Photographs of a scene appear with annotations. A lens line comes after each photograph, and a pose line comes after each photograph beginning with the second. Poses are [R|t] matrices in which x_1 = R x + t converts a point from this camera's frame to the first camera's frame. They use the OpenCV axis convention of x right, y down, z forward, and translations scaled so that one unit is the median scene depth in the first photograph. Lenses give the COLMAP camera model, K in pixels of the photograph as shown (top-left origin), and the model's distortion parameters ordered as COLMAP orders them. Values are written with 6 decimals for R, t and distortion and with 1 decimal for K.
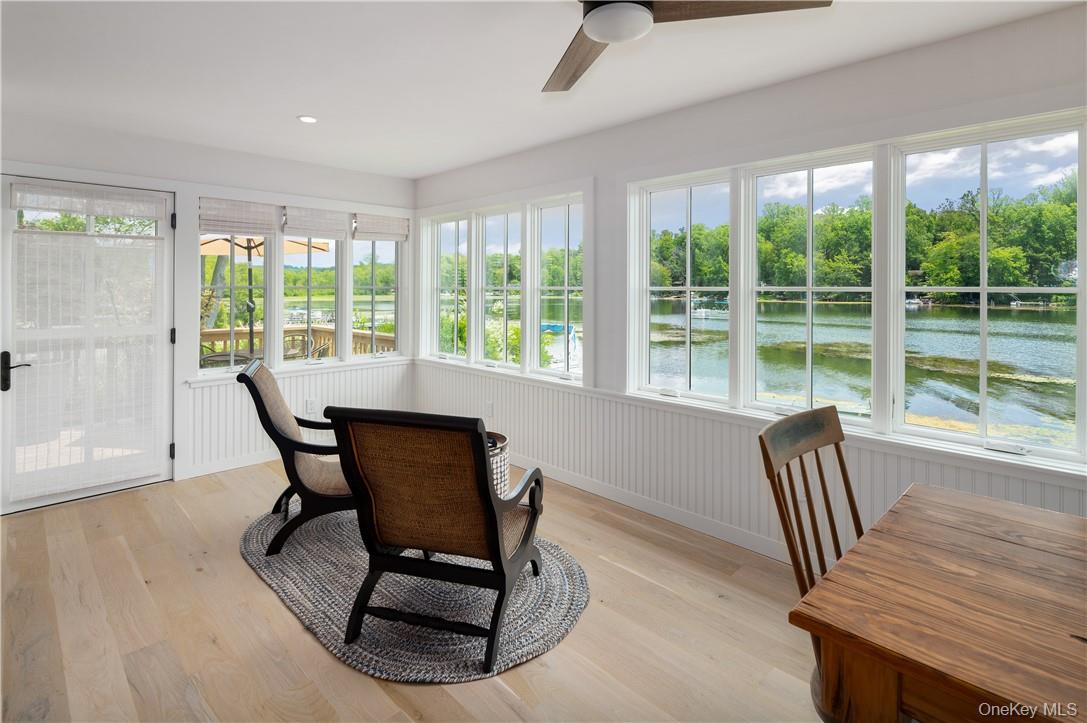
lens RADIAL K [[534.7, 0, 542.7], [0, 534.7, 291.9], [0, 0, 1]] dist [0.012231, -0.000846]
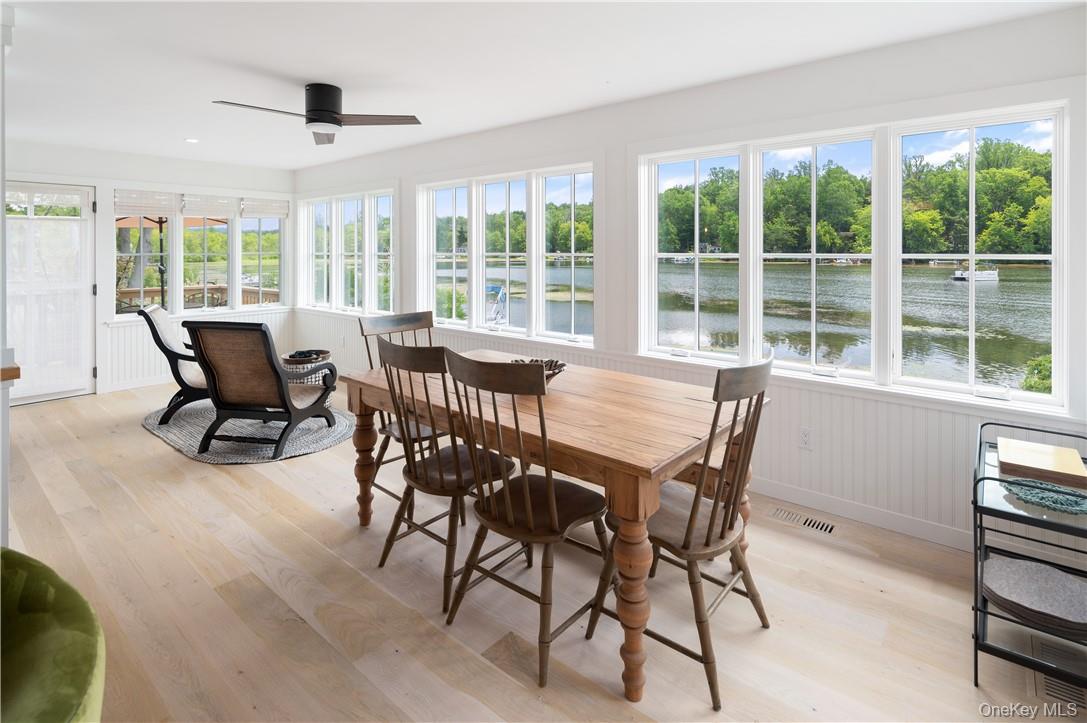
lens RADIAL K [[534.7, 0, 543.0], [0, 534.7, 255.3], [0, 0, 1]] dist [0.012231, -0.000846]
pose [[0.996051, -0.006056, 0.088574, 0.342800], [0.005905, 0.999981, 0.001964, -0.003755], [-0.088584, -0.001433, 0.996068, -0.488586]]
